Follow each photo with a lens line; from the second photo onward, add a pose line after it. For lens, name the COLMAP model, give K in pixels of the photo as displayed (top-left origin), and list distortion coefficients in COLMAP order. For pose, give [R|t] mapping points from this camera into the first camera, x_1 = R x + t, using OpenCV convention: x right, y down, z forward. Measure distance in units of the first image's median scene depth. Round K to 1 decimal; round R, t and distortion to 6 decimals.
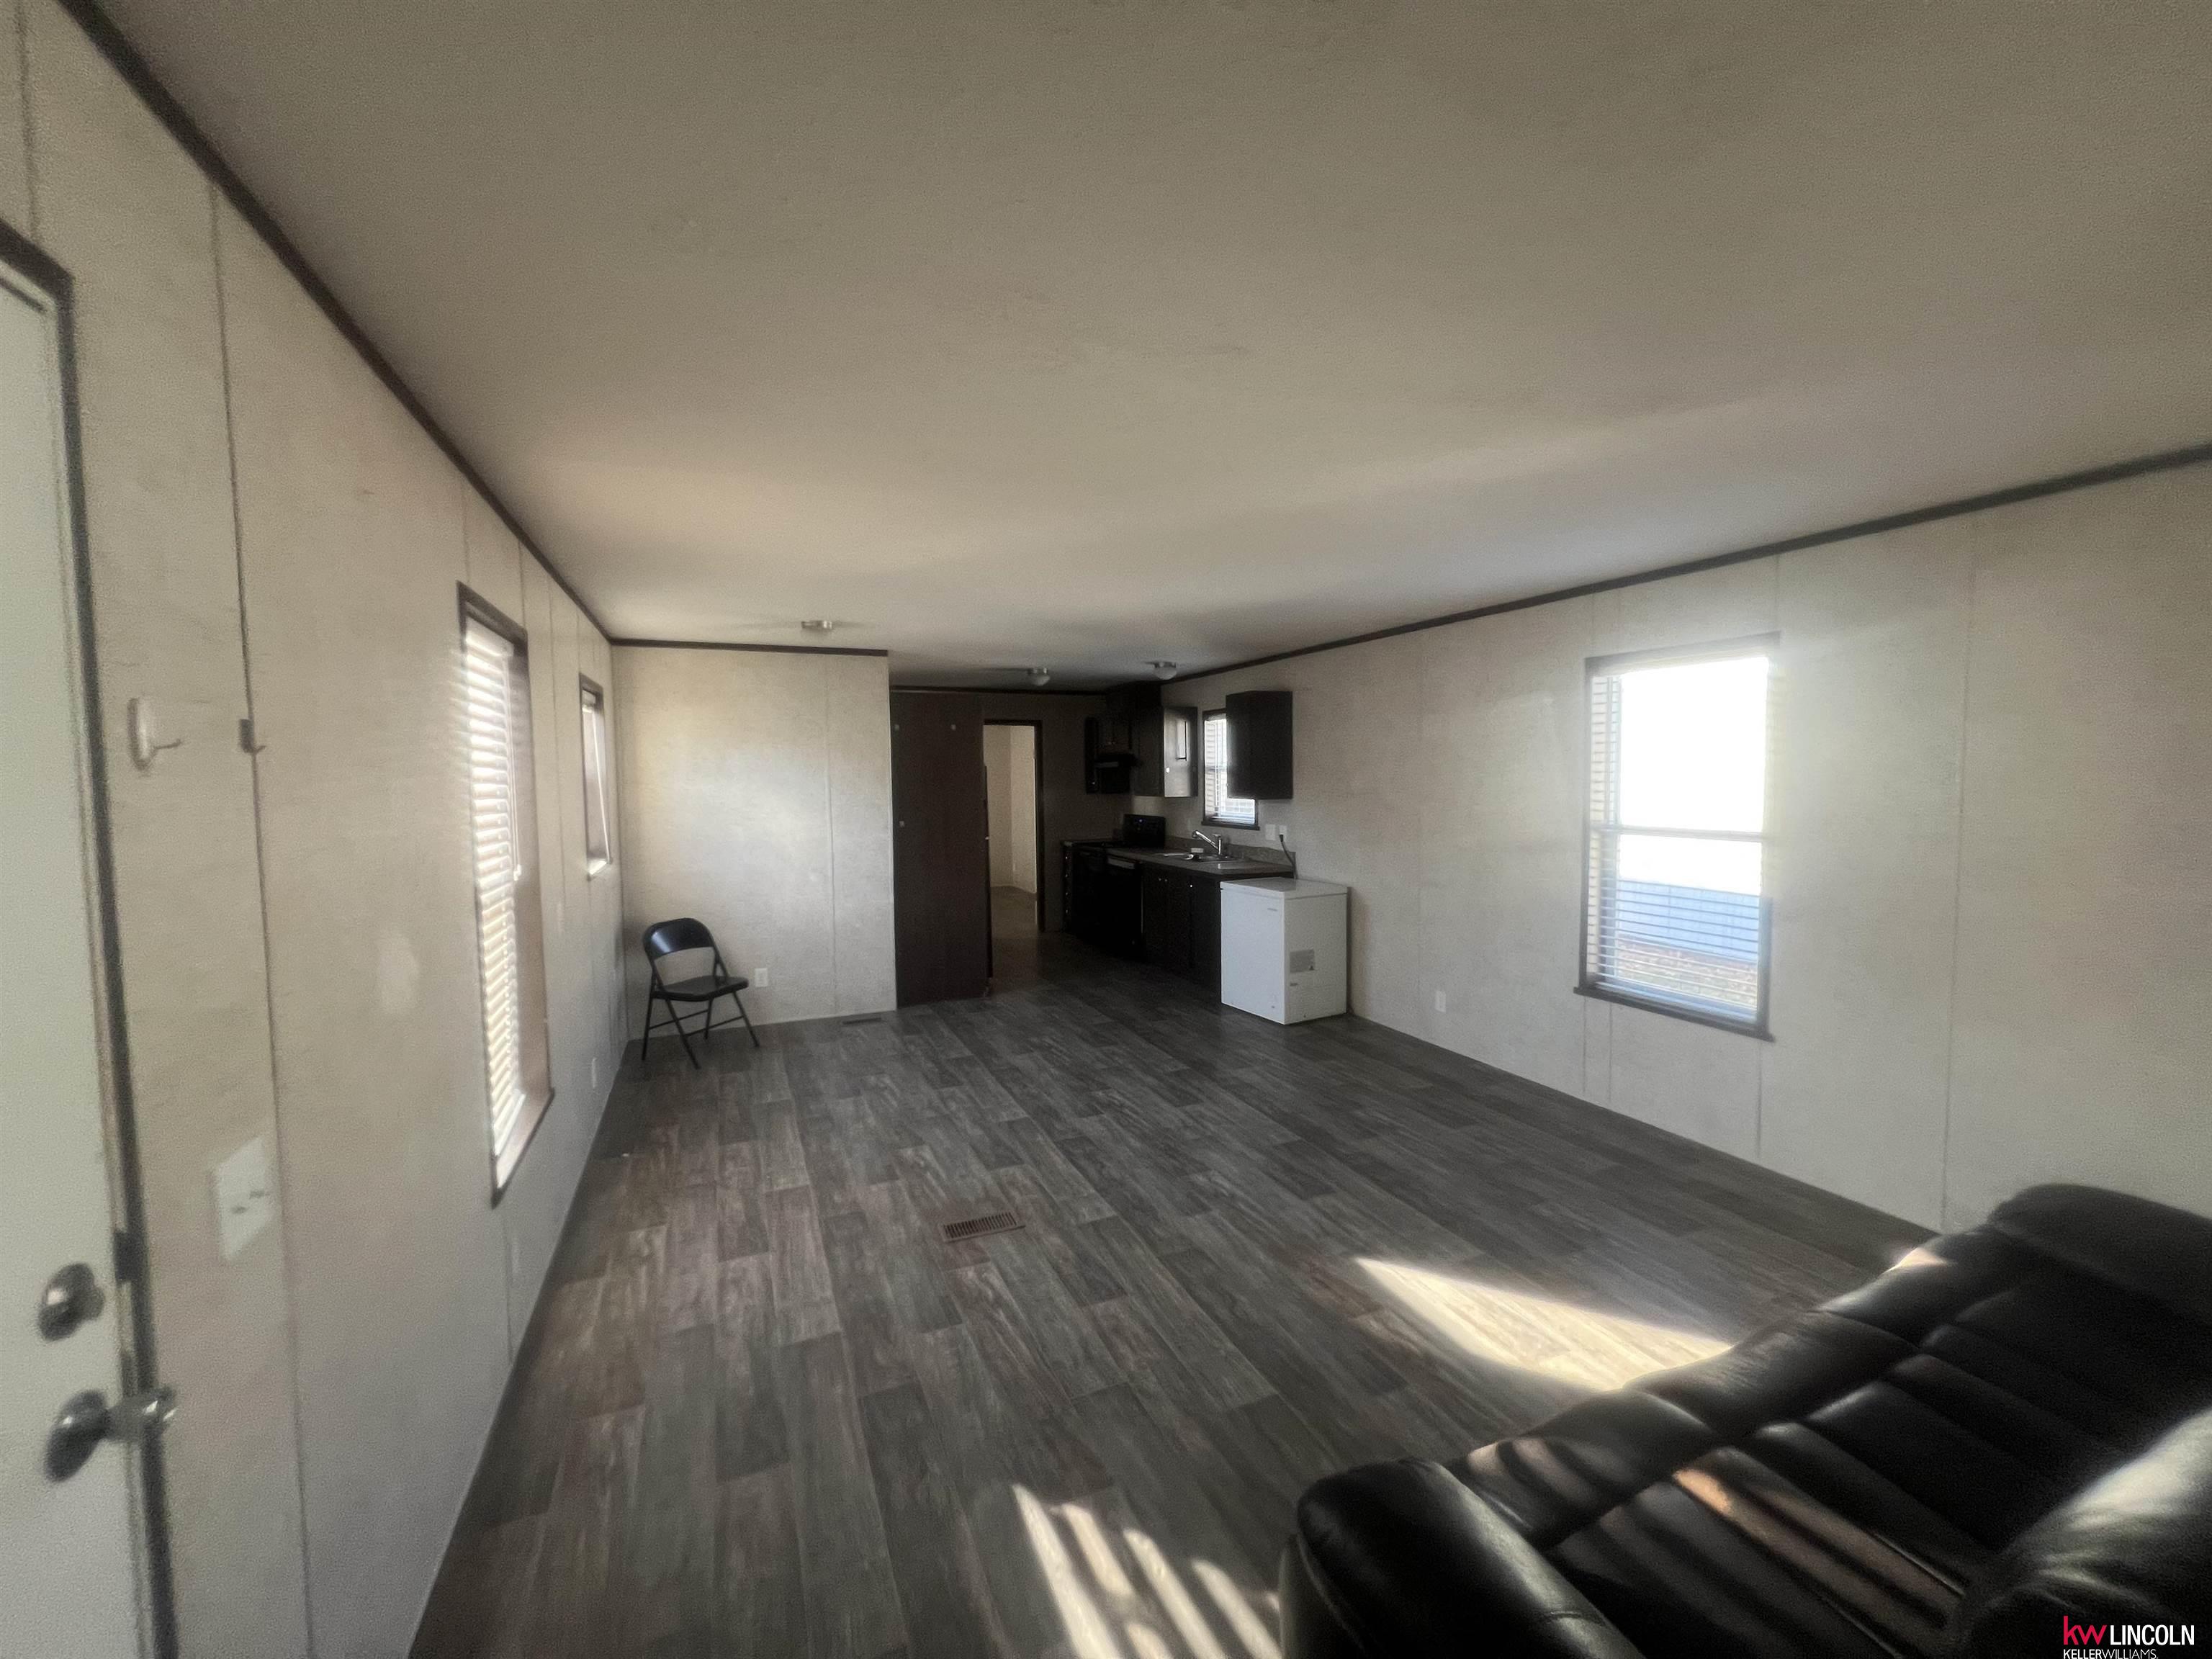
lens RADIAL K [[881.1, 0, 1096.2], [0, 881.1, 822.7], [0, 0, 1]] dist [0.007527, -0.000091]
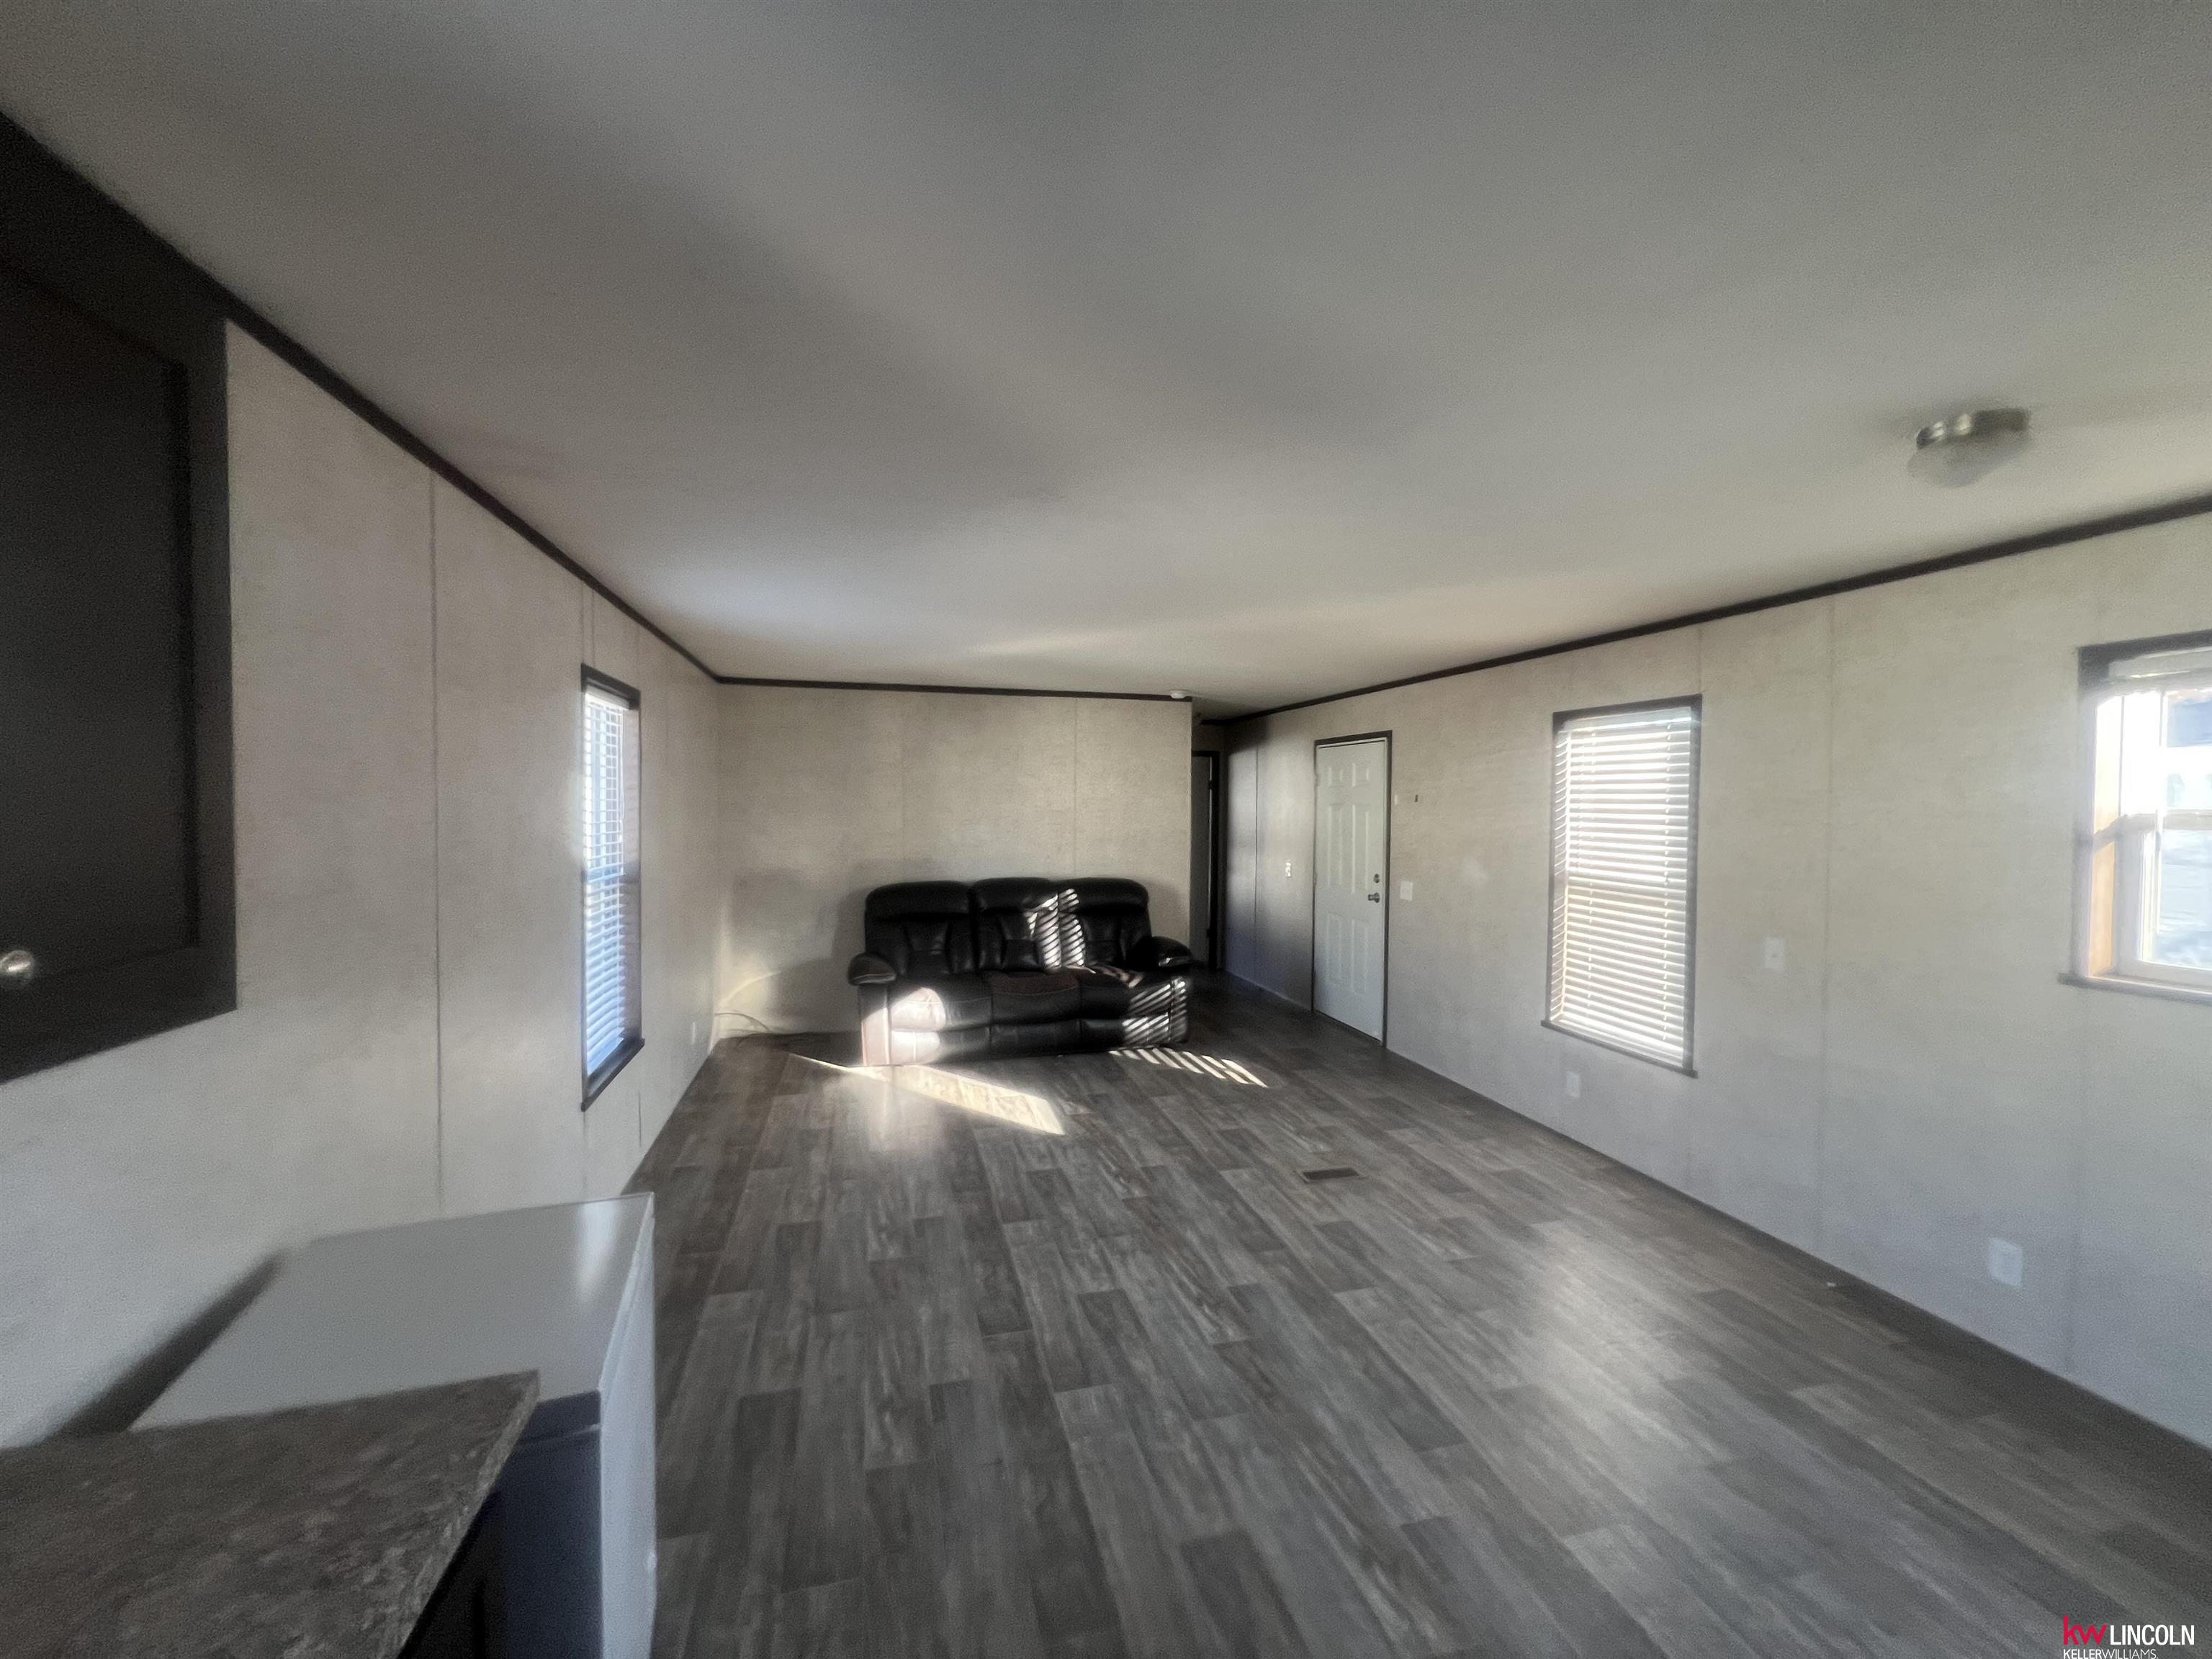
lens RADIAL K [[881.1, 0, 1096.2], [0, 881.1, 822.7], [0, 0, 1]] dist [0.007527, -0.000091]
pose [[-0.988252, 0.002244, 0.152818, 0.003598], [0.014039, 0.996998, 0.076148, -0.127025], [-0.152189, 0.077399, -0.985316, 2.101984]]
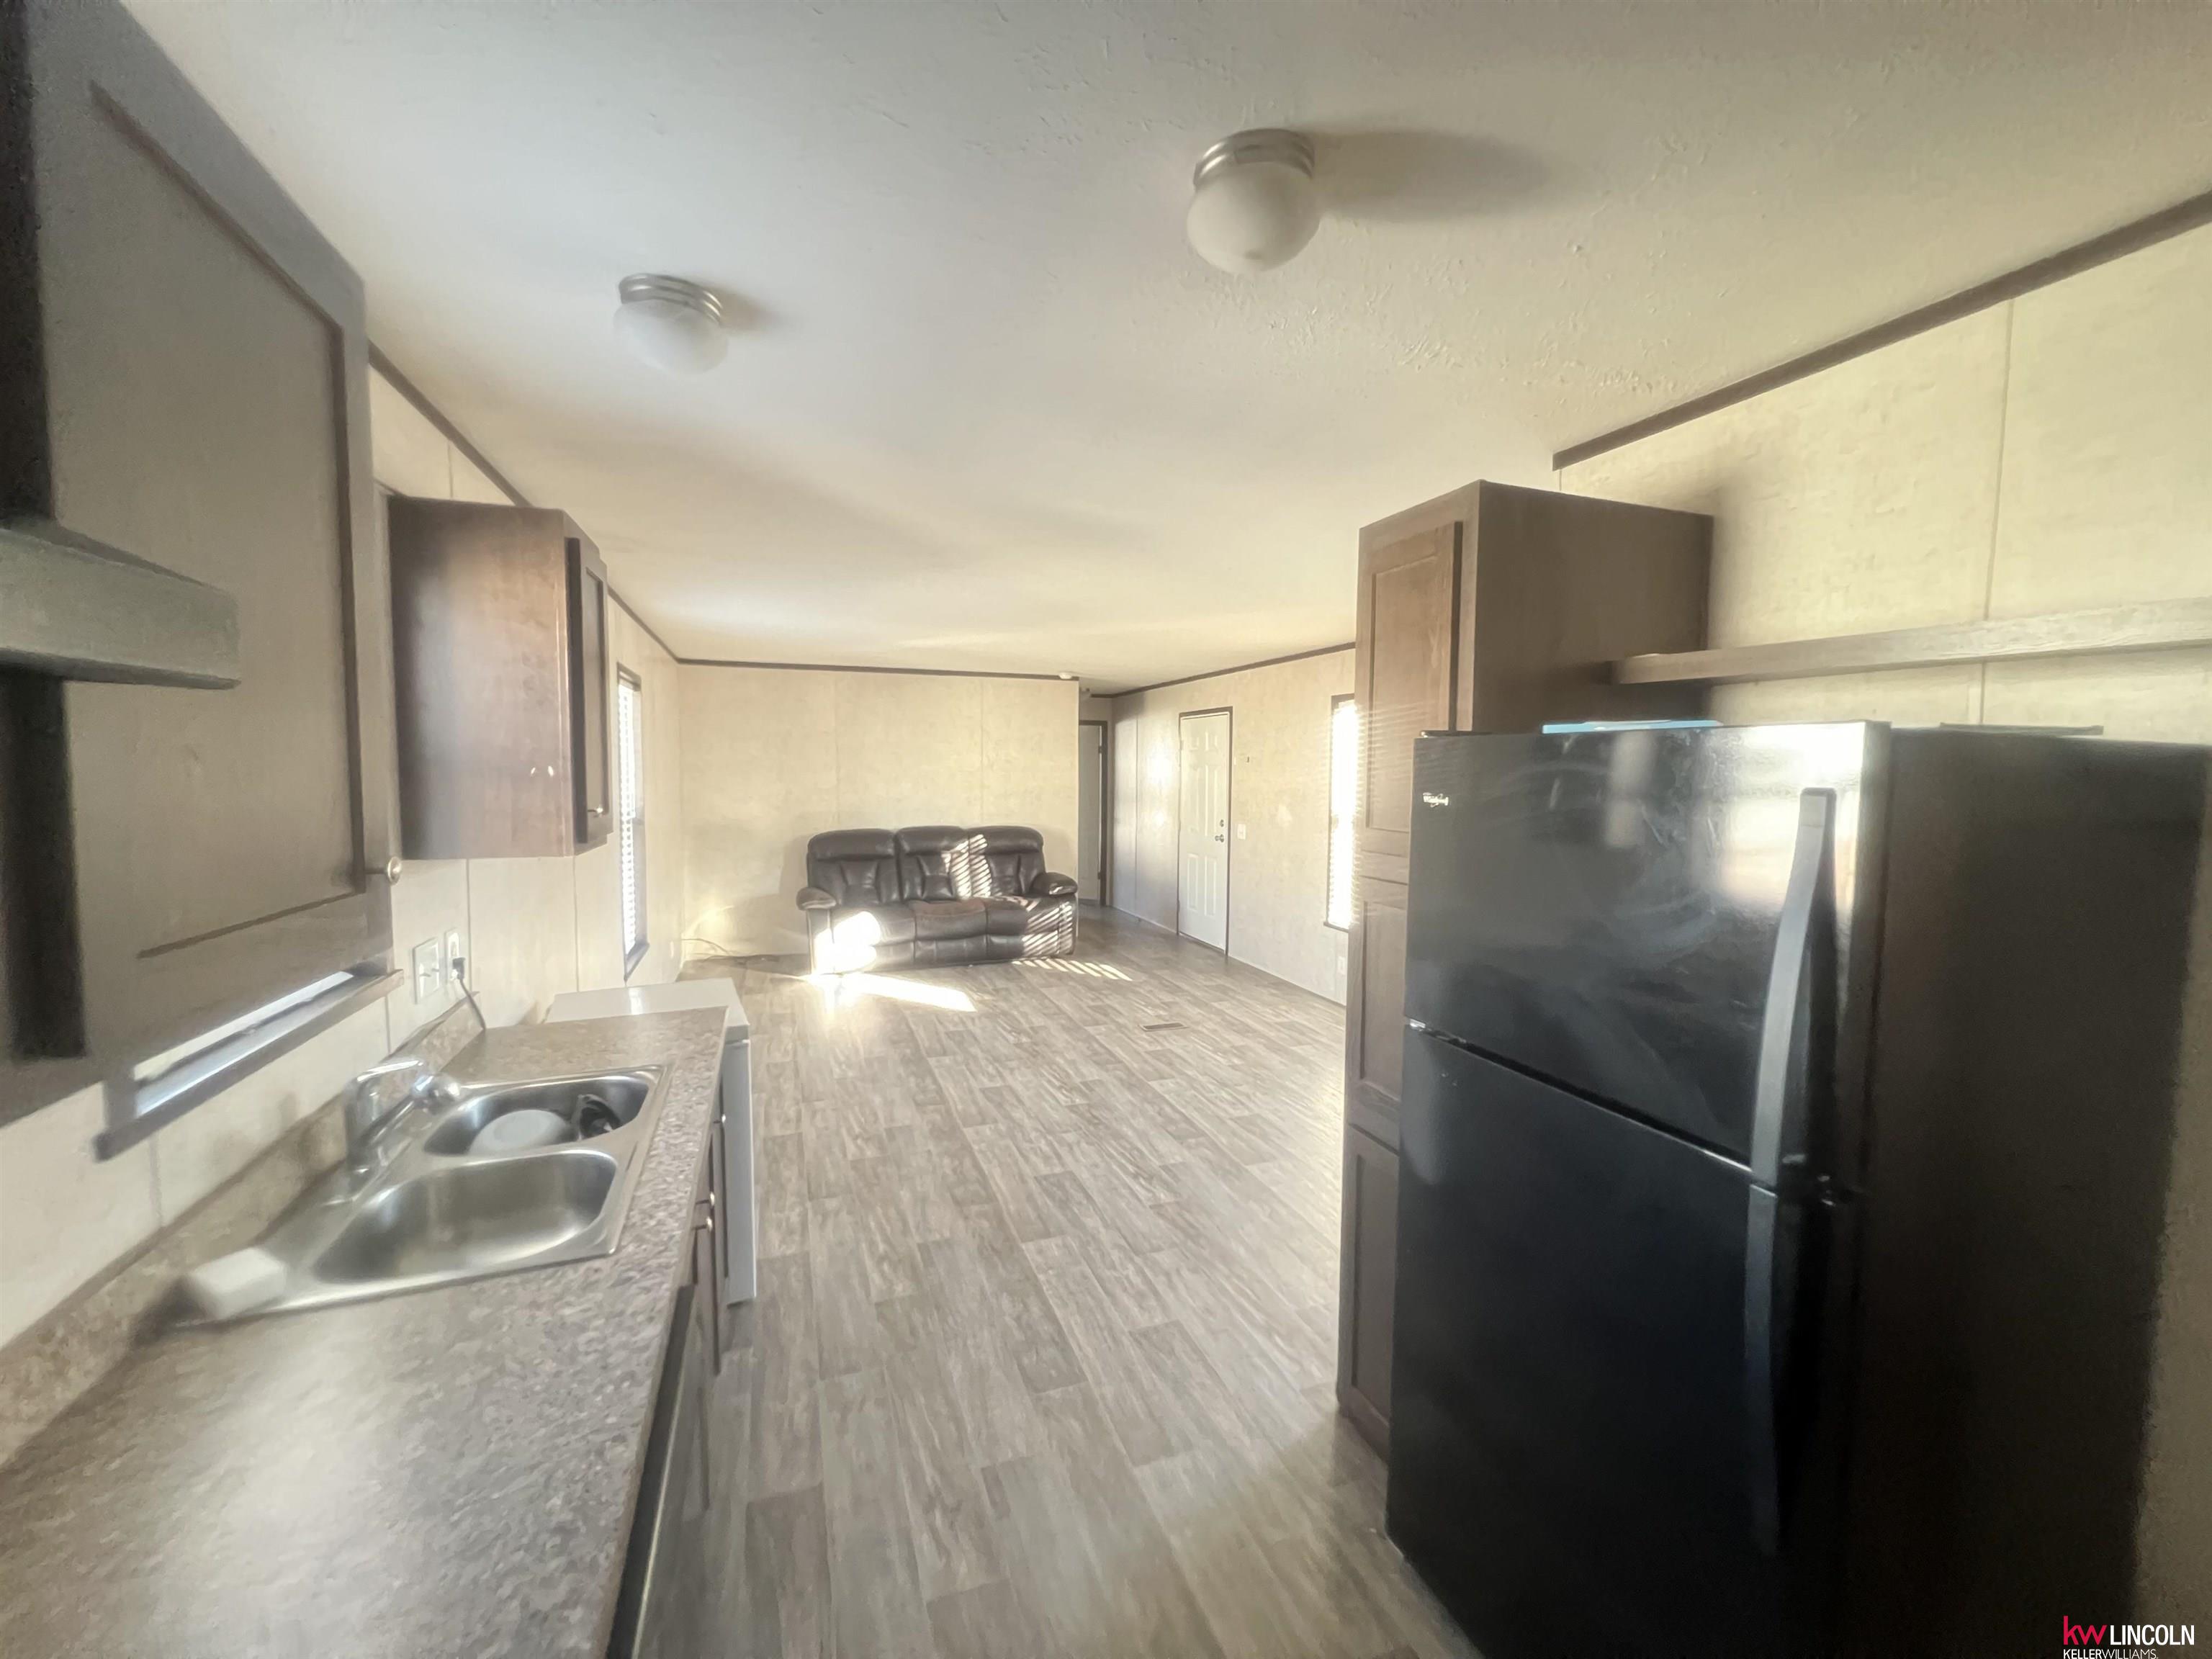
lens RADIAL K [[875.8, 0, 1104.5], [0, 875.8, 836.4], [0, 0, 1]] dist [-0.023843, 0.000084]
pose [[-0.998770, 0.002361, 0.049532, -0.095142], [0.008926, 0.991110, 0.132745, -0.138174], [-0.048778, 0.133024, -0.989912, 2.510175]]
